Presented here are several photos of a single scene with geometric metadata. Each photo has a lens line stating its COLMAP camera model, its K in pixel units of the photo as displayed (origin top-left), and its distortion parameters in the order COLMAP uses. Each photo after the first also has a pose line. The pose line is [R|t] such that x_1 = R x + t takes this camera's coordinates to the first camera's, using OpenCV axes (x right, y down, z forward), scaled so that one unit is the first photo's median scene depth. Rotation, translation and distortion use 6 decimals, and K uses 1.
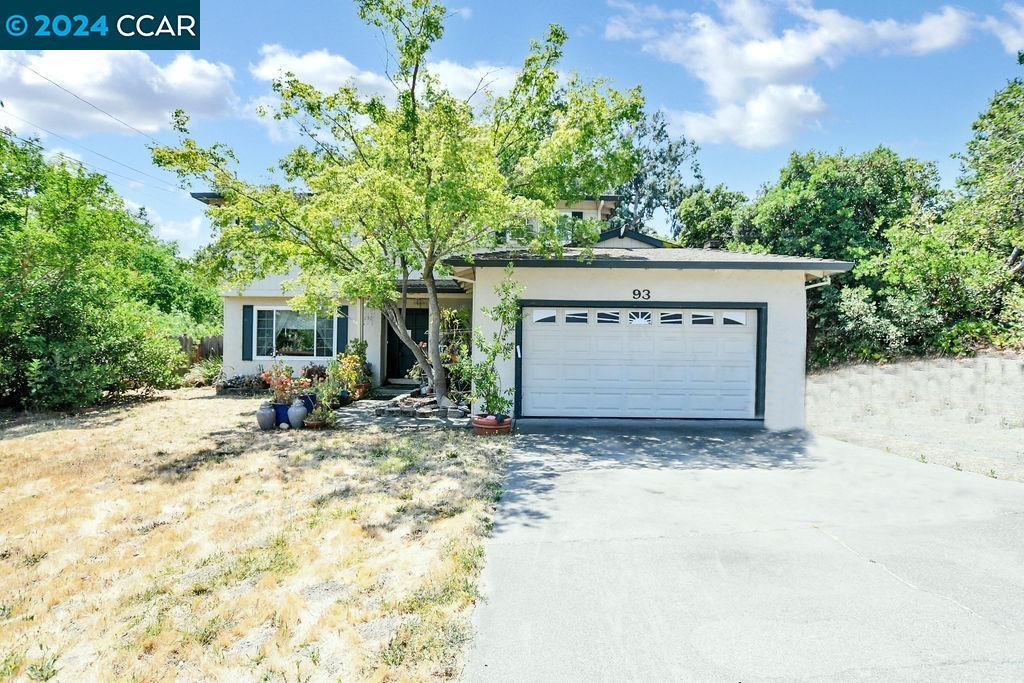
lens RADIAL K [[482.4, 0, 513.0], [0, 482.4, 344.5], [0, 0, 1]] dist [-0.024302, 0.000425]
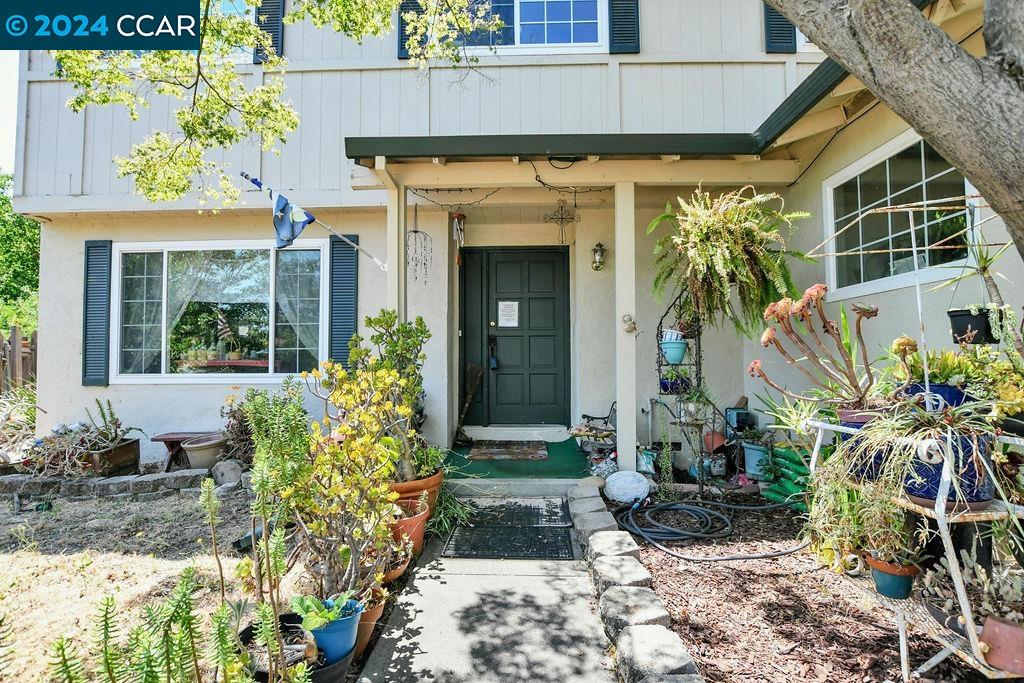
lens RADIAL K [[482.4, 0, 511.7], [0, 482.4, 343.6], [0, 0, 1]] dist [-0.024302, 0.000425]
pose [[0.999666, -0.014335, -0.021519, -0.217521], [0.013896, 0.999695, -0.020394, 0.012152], [0.021805, 0.020088, 0.999560, 0.632635]]
